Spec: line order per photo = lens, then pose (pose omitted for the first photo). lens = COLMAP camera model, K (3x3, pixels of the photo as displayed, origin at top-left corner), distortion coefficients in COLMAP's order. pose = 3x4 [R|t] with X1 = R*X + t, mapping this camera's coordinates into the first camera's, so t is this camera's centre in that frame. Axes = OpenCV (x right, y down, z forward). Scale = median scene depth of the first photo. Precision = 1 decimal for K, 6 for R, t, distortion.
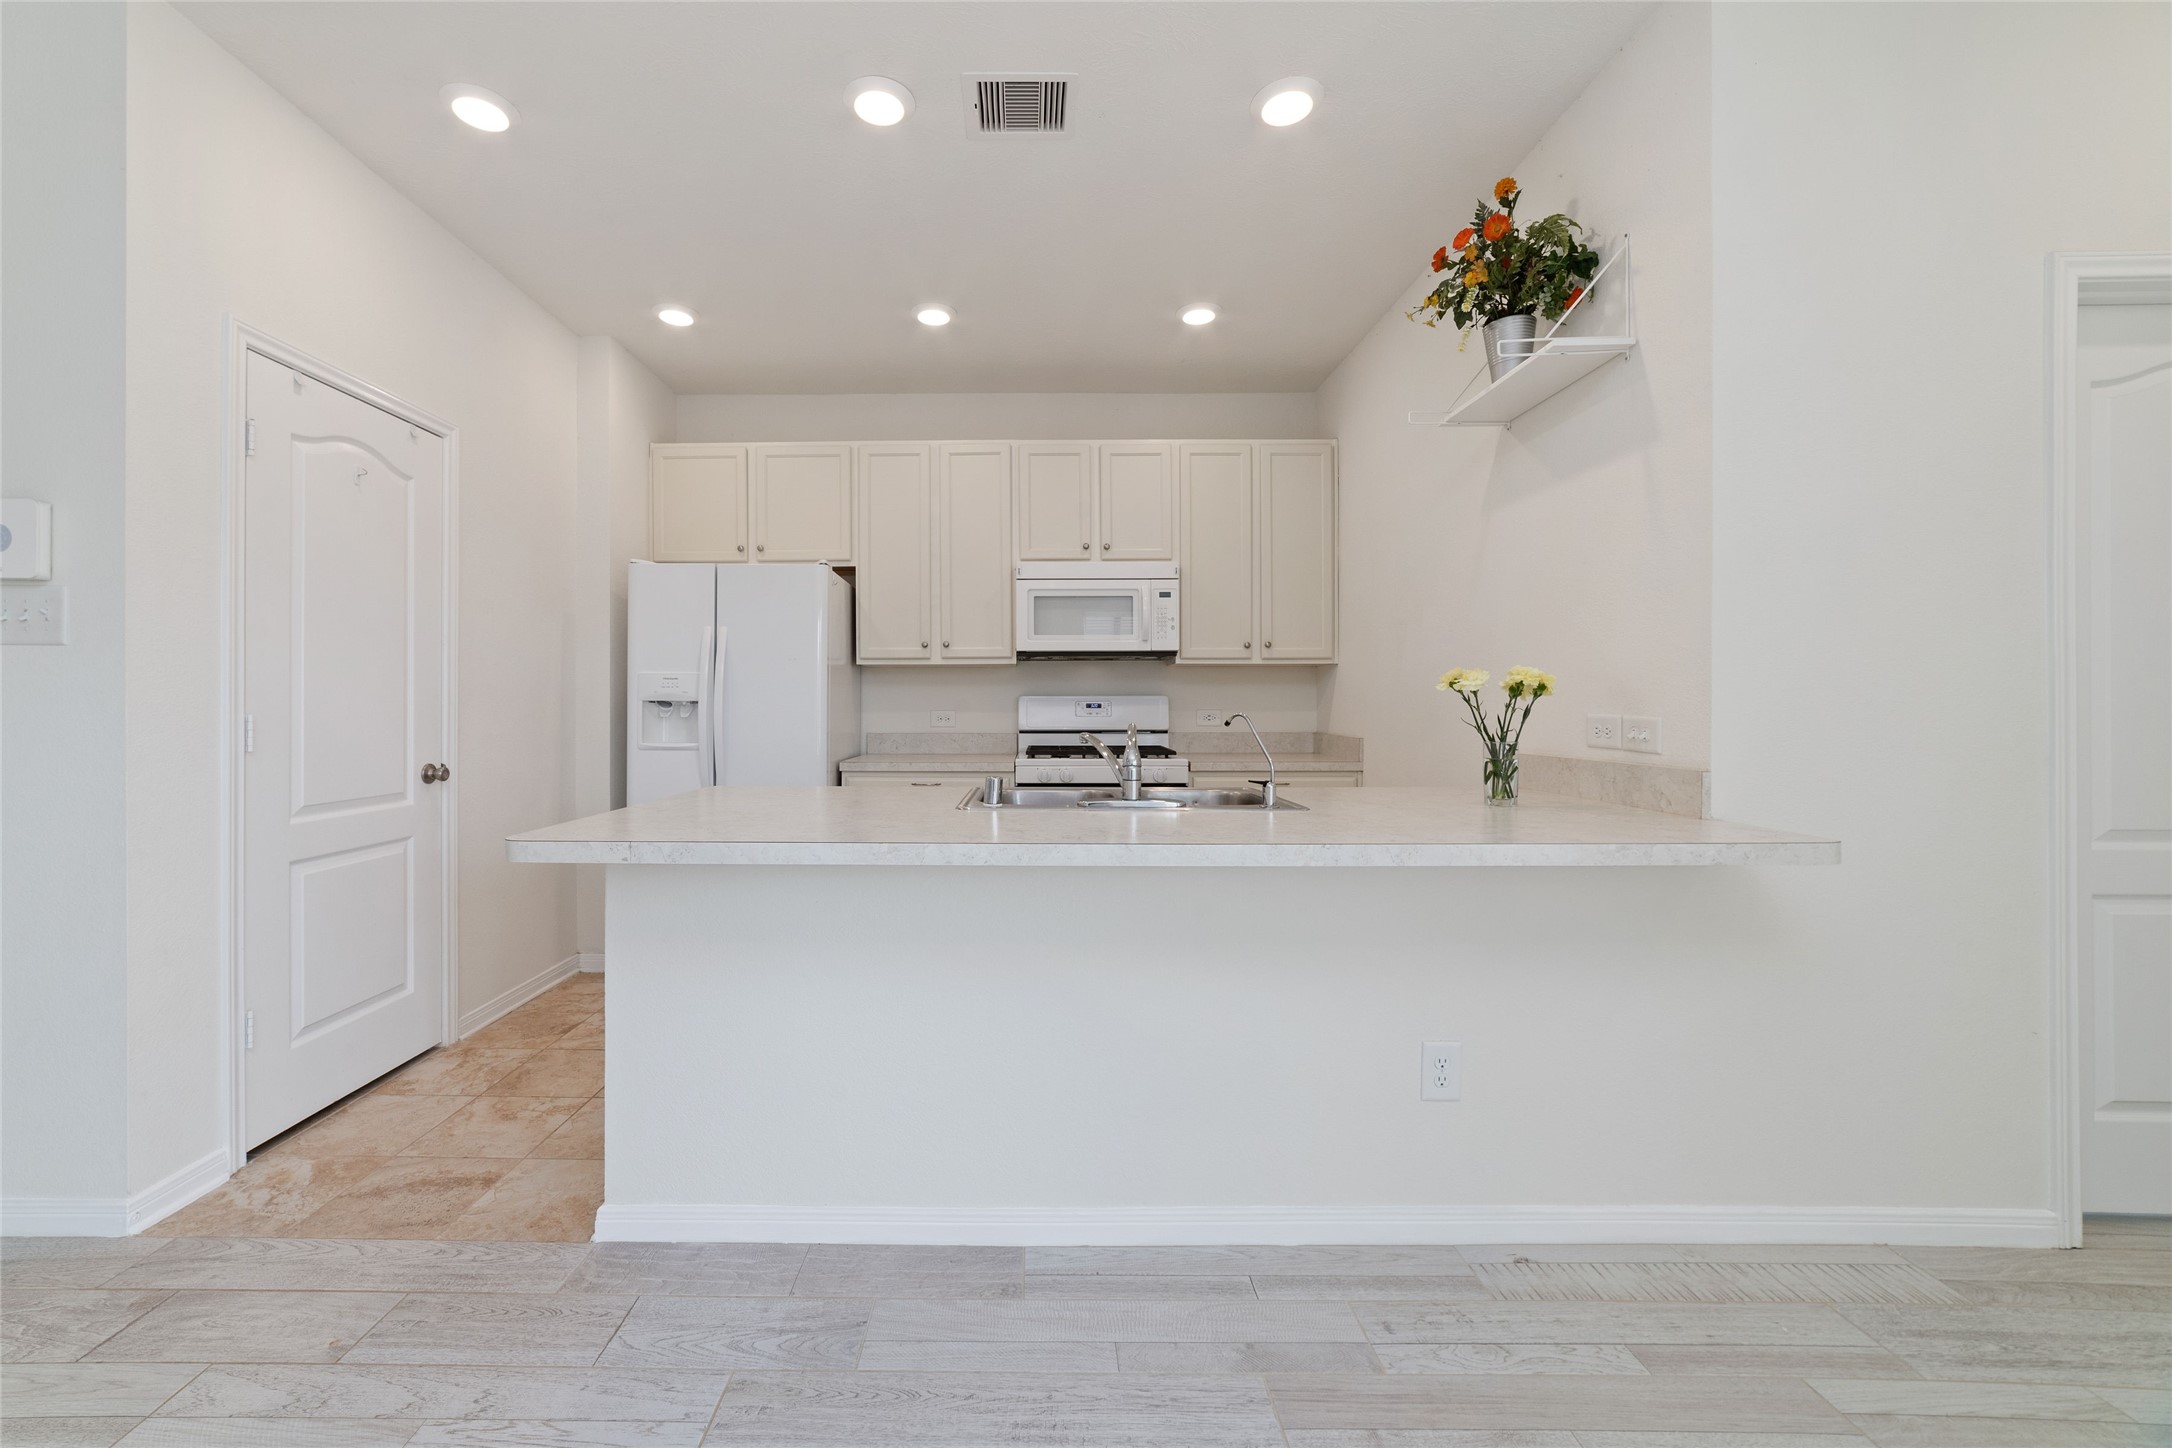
lens RADIAL K [[853.5, 0, 1027.5], [0, 853.5, 704.3], [0, 0, 1]] dist [-0.007065, 0.002813]
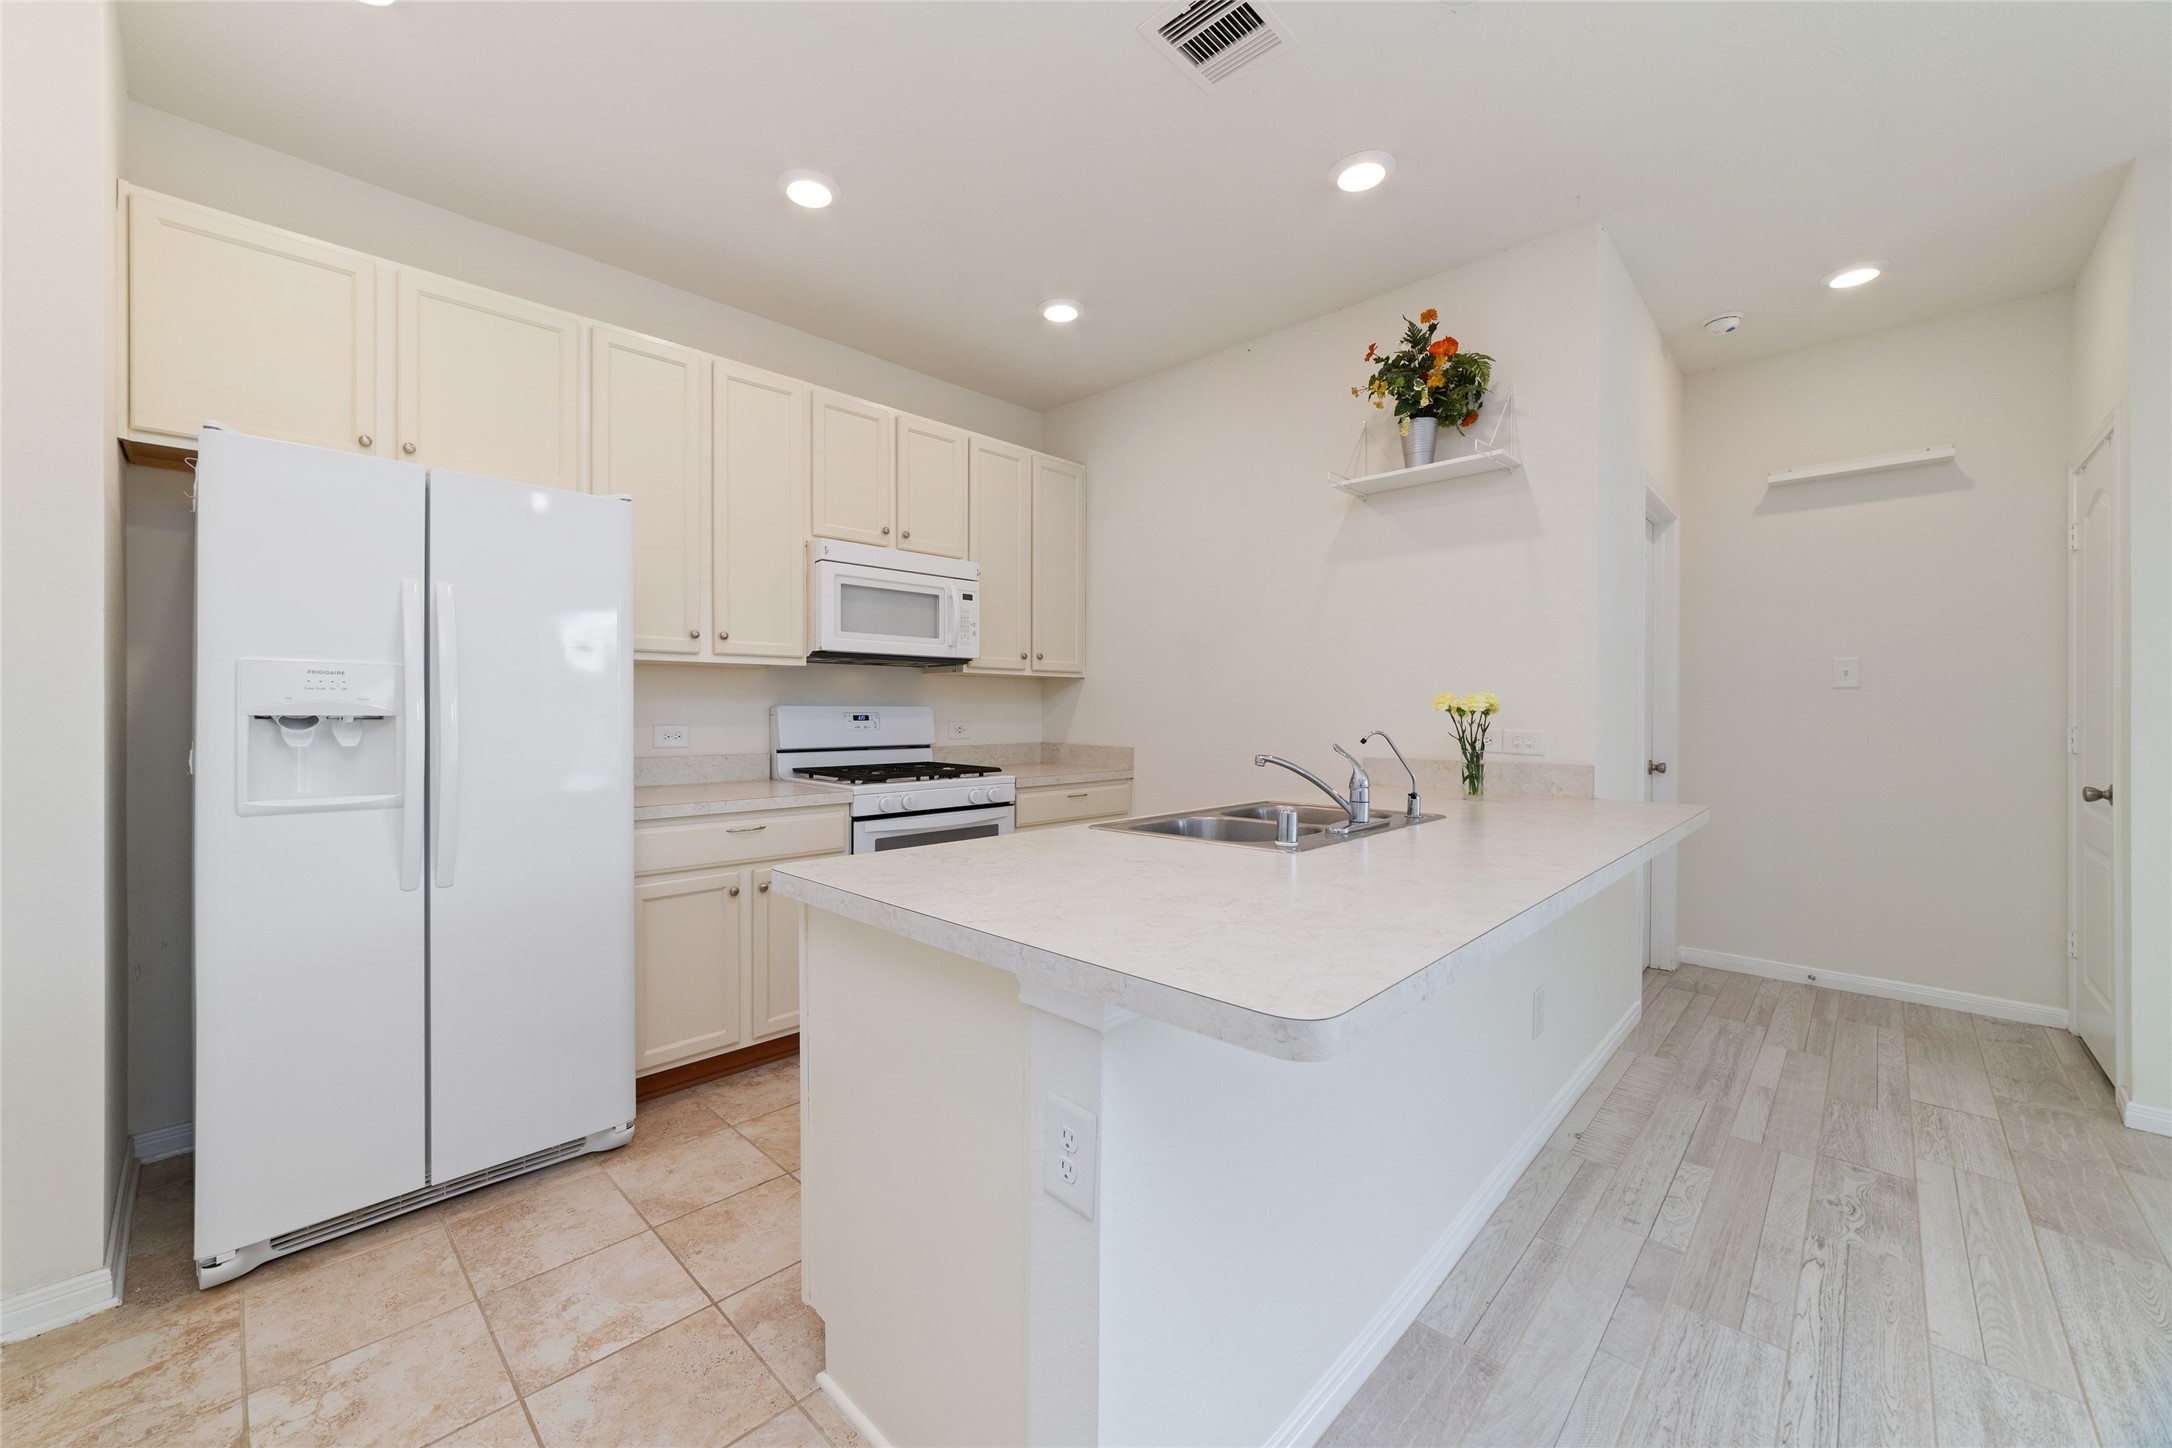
lens RADIAL K [[837.0, 0, 1055.1], [0, 837.0, 713.1], [0, 0, 1]] dist [-0.020234, 0.008441]
pose [[0.699796, -0.001385, 0.714342, -0.465150], [-0.003276, 0.999981, 0.005148, -0.009684], [-0.714335, -0.005943, 0.699778, 0.336048]]
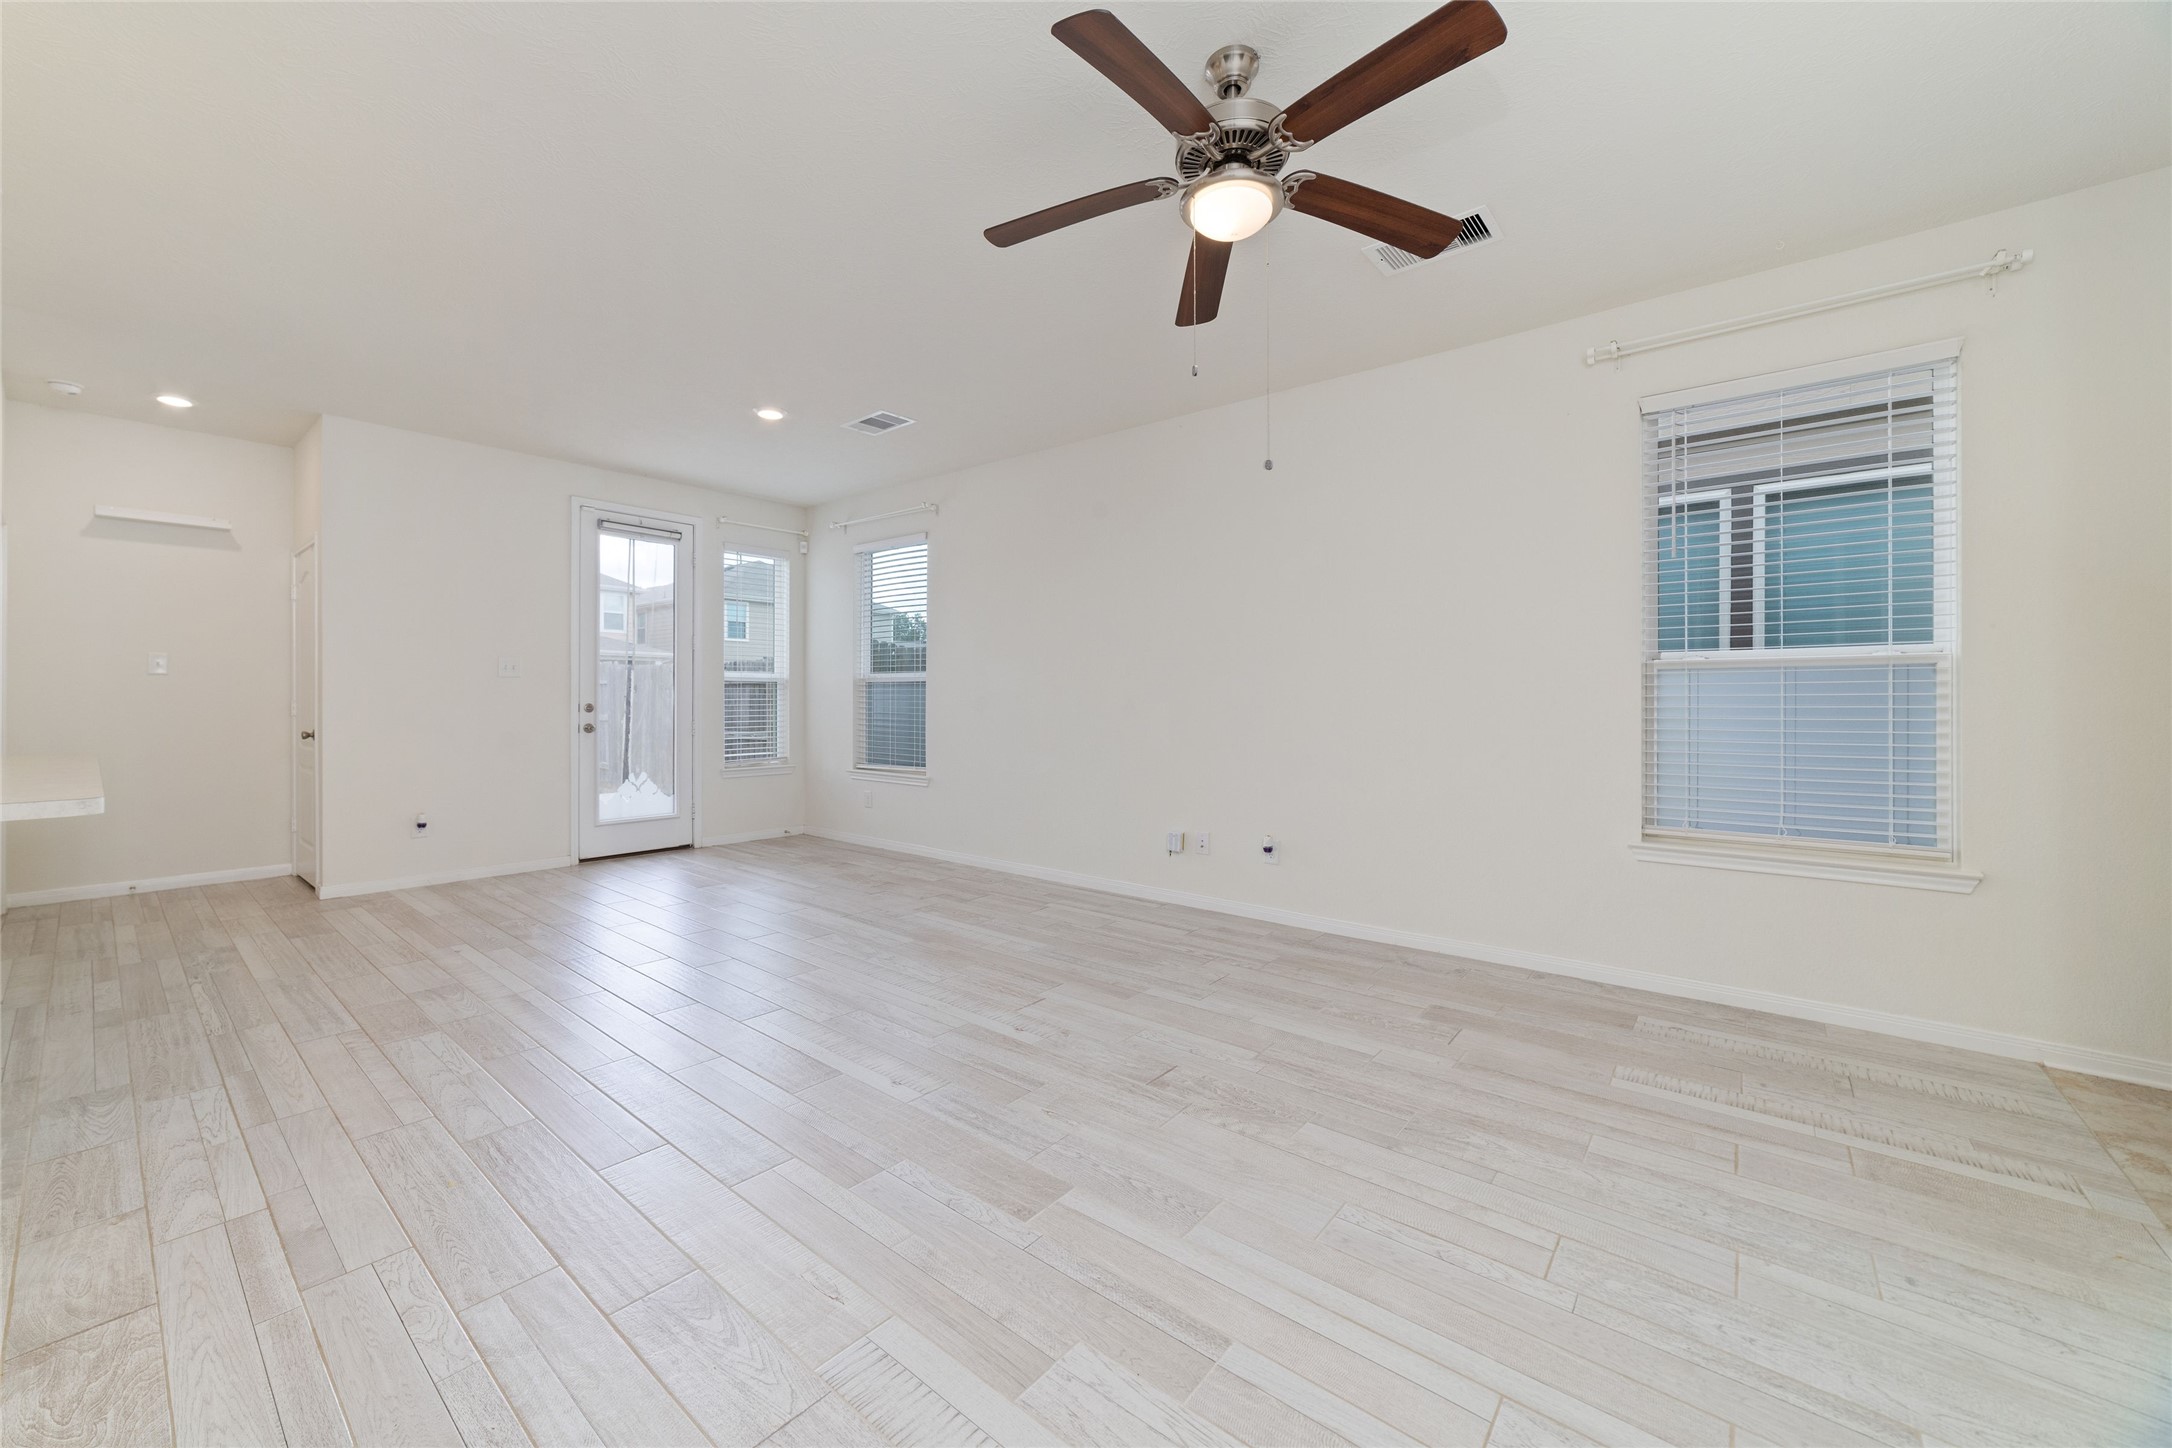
lens RADIAL K [[837.0, 0, 1040.7], [0, 837.0, 700.0], [0, 0, 1]] dist [-0.020234, 0.008441]
pose [[-0.763423, -0.001052, 0.645898, -1.111553], [-0.002892, 0.999994, -0.001790, 0.003003], [-0.645892, -0.003235, -0.763422, 0.453115]]
